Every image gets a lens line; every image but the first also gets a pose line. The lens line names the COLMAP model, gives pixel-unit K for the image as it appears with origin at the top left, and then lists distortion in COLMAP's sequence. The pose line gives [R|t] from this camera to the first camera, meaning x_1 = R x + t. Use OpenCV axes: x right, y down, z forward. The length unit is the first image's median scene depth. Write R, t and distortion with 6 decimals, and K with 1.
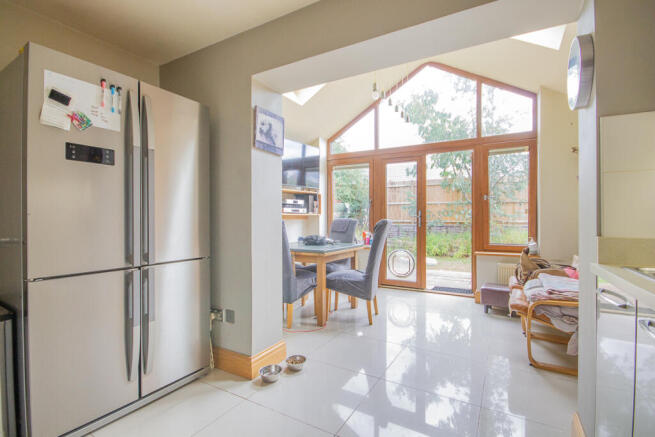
lens RADIAL K [[307.4, 0, 327.0], [0, 307.4, 220.1], [0, 0, 1]] dist [-0.004273, -0.000611]
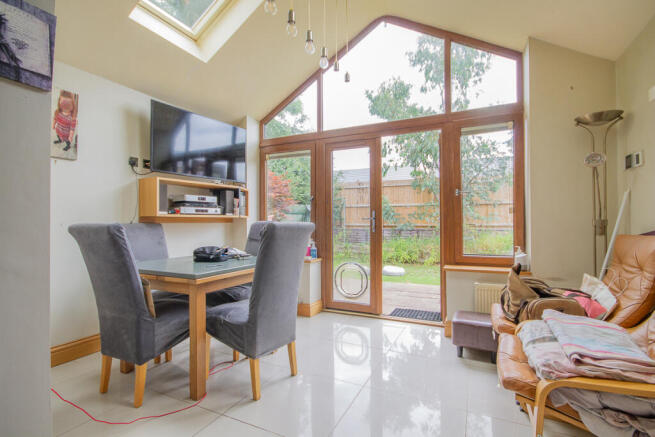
lens RADIAL K [[307.4, 0, 328.8], [0, 307.4, 219.4], [0, 0, 1]] dist [-0.004273, -0.000611]
pose [[0.997207, -0.003856, 0.074585, 0.140207], [0.004941, 0.999885, -0.014369, 0.001332], [-0.074520, 0.014697, 0.997111, 0.263988]]
